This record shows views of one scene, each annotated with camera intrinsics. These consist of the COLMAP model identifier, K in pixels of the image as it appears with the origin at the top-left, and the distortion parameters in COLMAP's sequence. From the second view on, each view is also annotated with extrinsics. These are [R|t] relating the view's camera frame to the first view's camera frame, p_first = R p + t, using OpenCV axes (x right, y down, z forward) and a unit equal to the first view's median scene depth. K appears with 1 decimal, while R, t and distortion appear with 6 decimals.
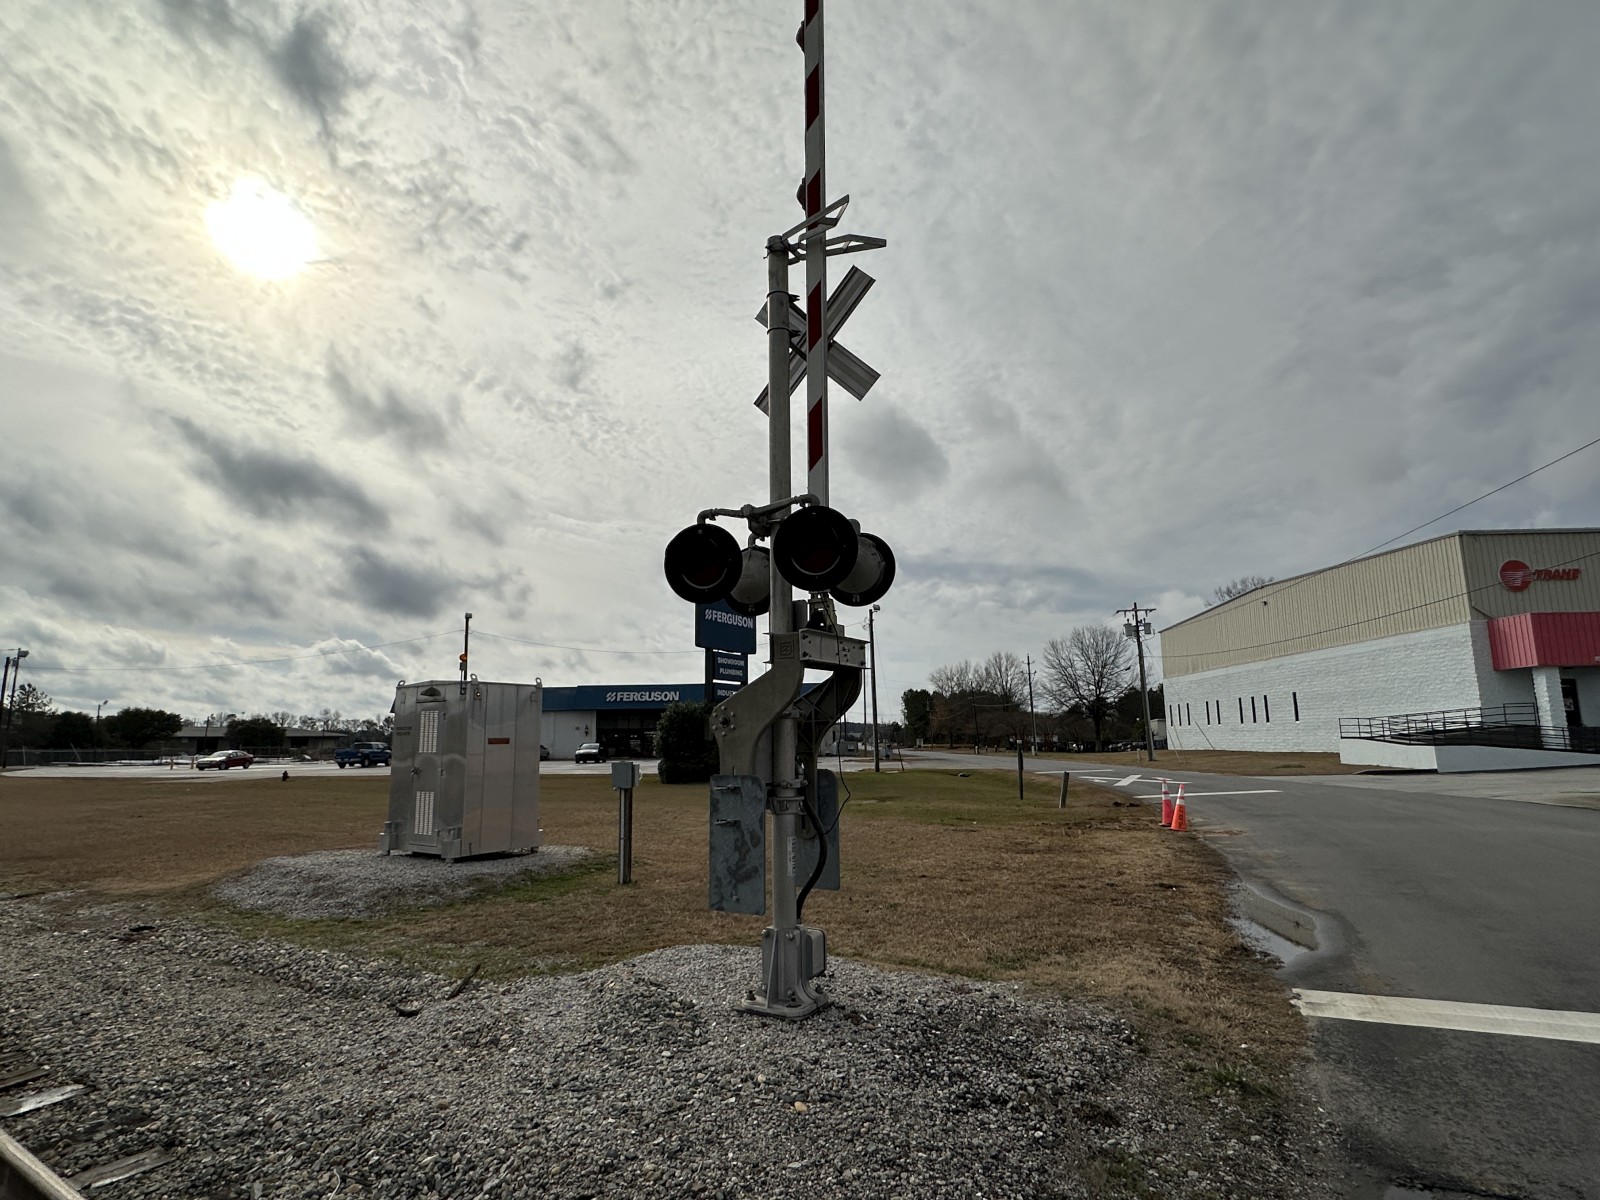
lens RADIAL K [[854.8, 0, 810.6], [0, 854.8, 614.5], [0, 0, 1]] dist [-0.002094, 0.000305]
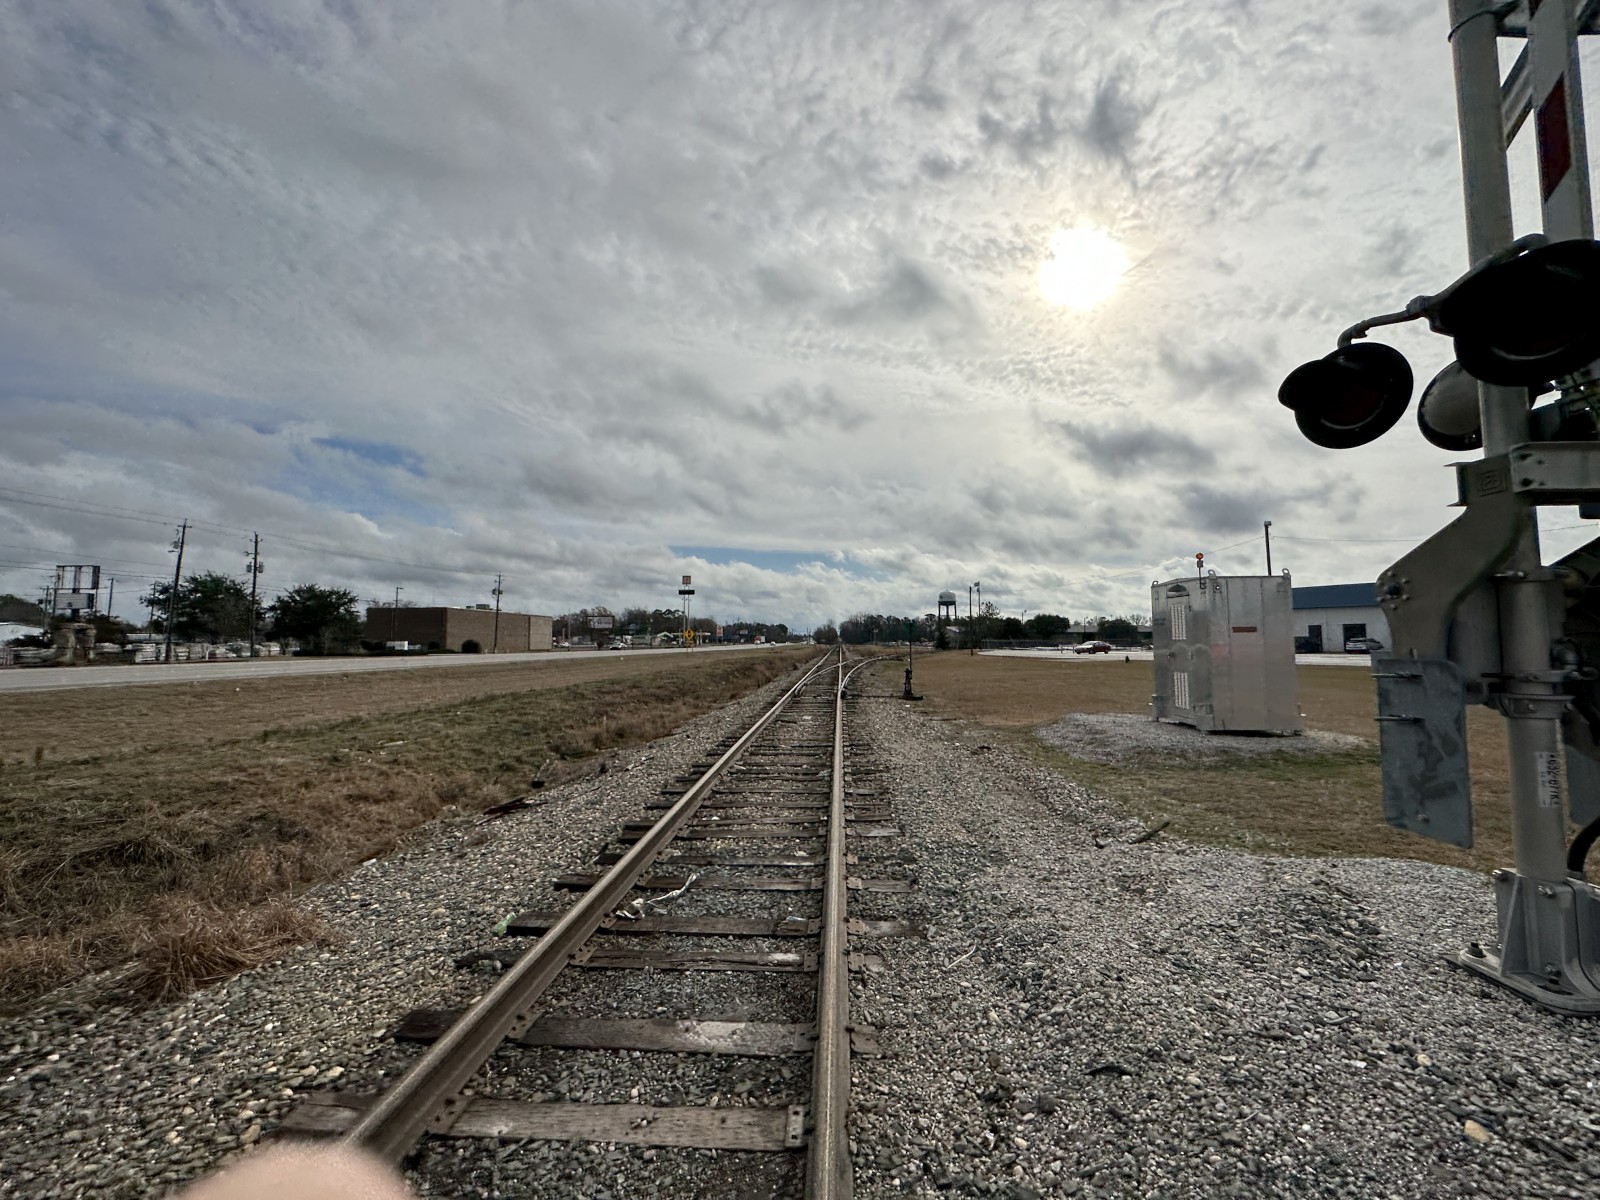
lens RADIAL K [[642.9, 0, 793.1], [0, 642.9, 608.5], [0, 0, 1]] dist [0.000229, 0.000198]
pose [[0.496157, -0.034588, -0.867543, 0.059158], [0.125009, 0.991641, 0.031958, 0.023843], [0.859186, -0.124307, 0.496334, 0.105503]]
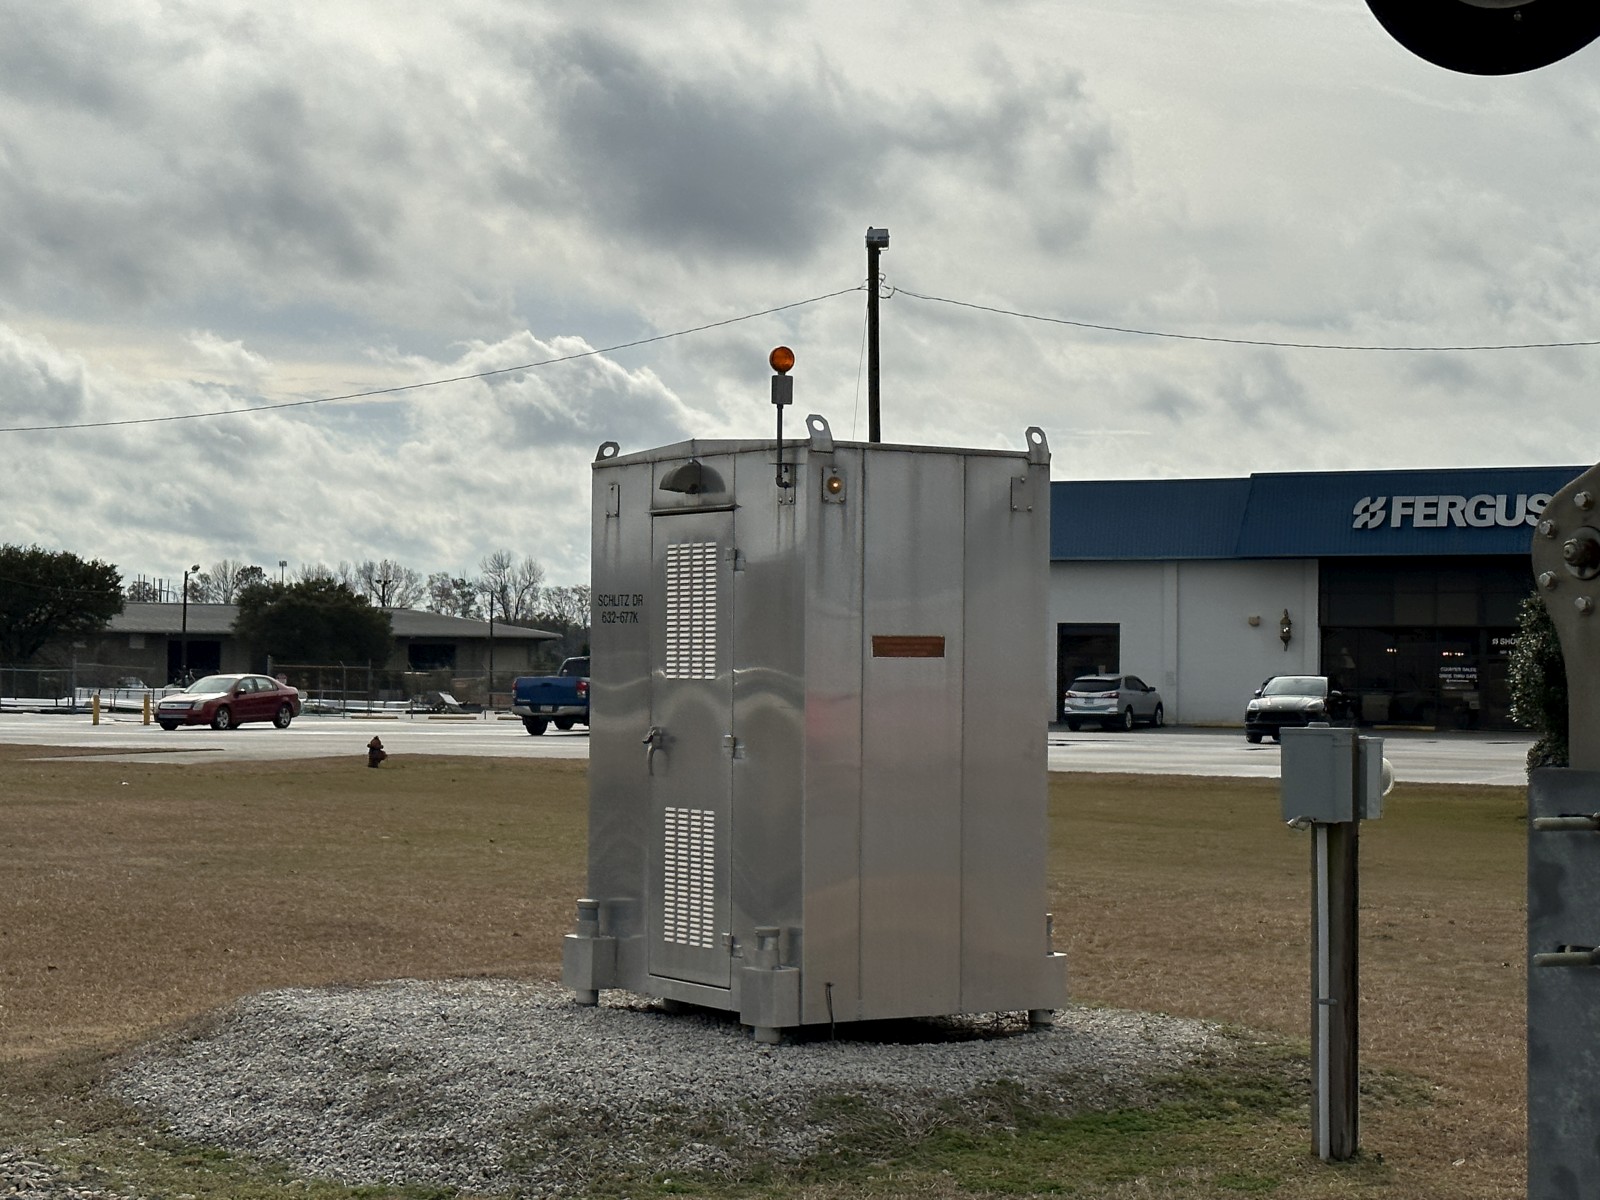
lens RADIAL K [[3046.8, 0, 805.2], [0, 3046.8, 661.4], [0, 0, 1]] dist [0.092318, 0.303181]
pose [[0.914091, 0.019340, -0.405047, 0.022890], [0.038627, 0.990167, 0.134450, 0.012416], [0.403665, -0.138545, 0.904356, 0.047031]]
